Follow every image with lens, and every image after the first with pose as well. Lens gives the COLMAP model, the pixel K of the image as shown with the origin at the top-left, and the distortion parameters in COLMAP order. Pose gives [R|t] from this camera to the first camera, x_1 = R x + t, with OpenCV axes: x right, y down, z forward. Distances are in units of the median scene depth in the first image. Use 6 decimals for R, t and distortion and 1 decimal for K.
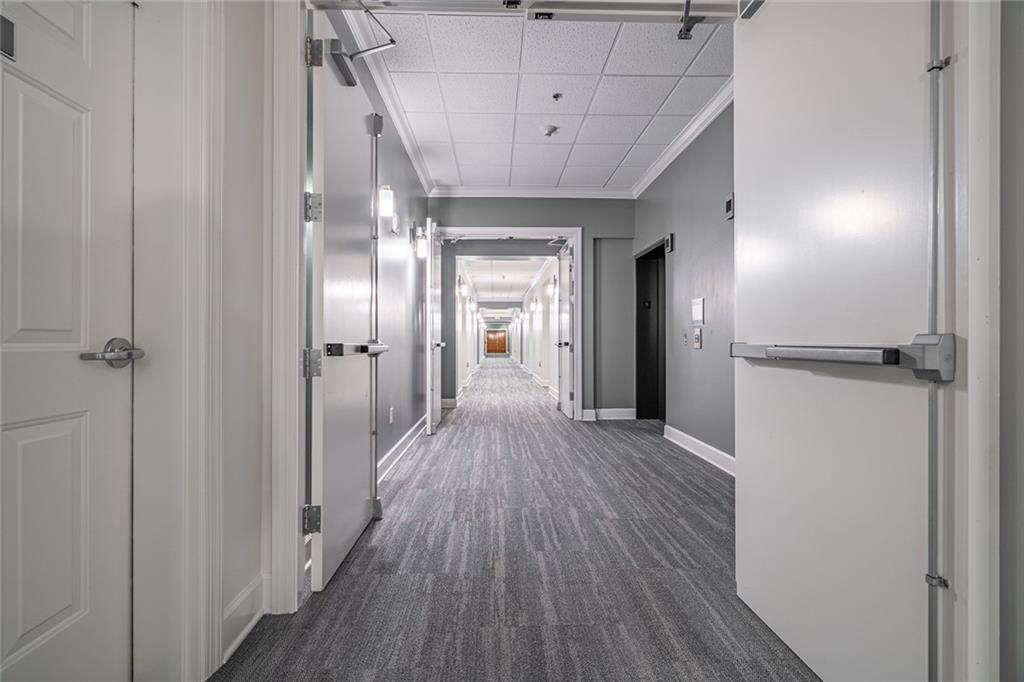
lens RADIAL K [[471.5, 0, 511.0], [0, 471.5, 337.8], [0, 0, 1]] dist [-0.005353, 0.000524]
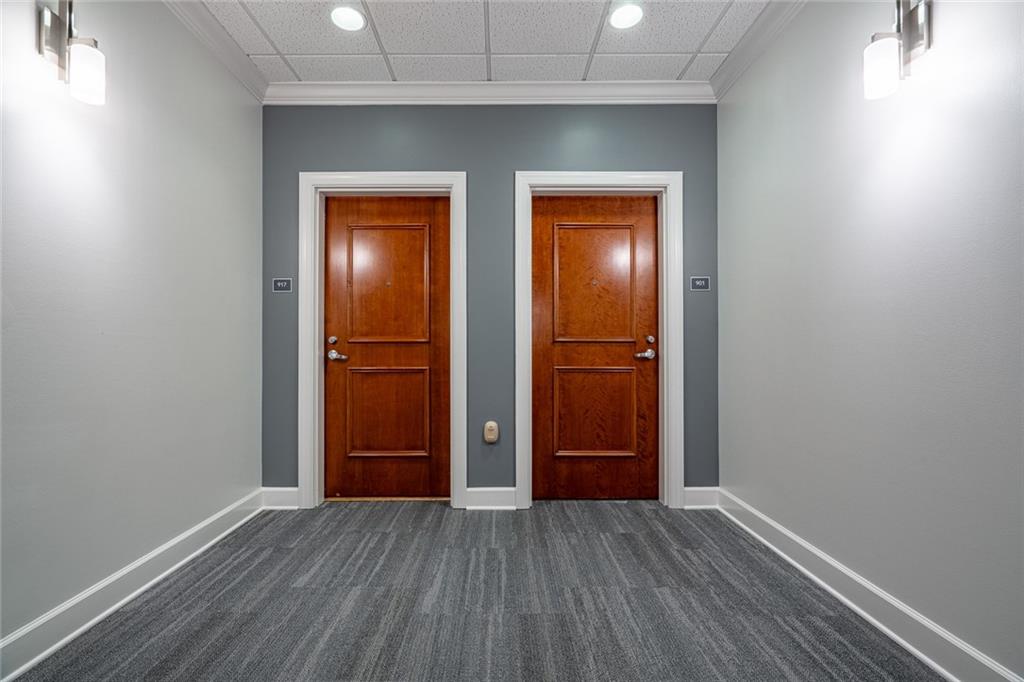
lens RADIAL K [[471.5, 0, 511.7], [0, 471.5, 337.4], [0, 0, 1]] dist [-0.005353, 0.000524]
pose [[-0.999120, -0.015645, 0.038925, -0.014861], [-0.015593, 0.999877, 0.001635, -0.031722], [-0.038946, 0.001026, -0.999241, 2.012968]]
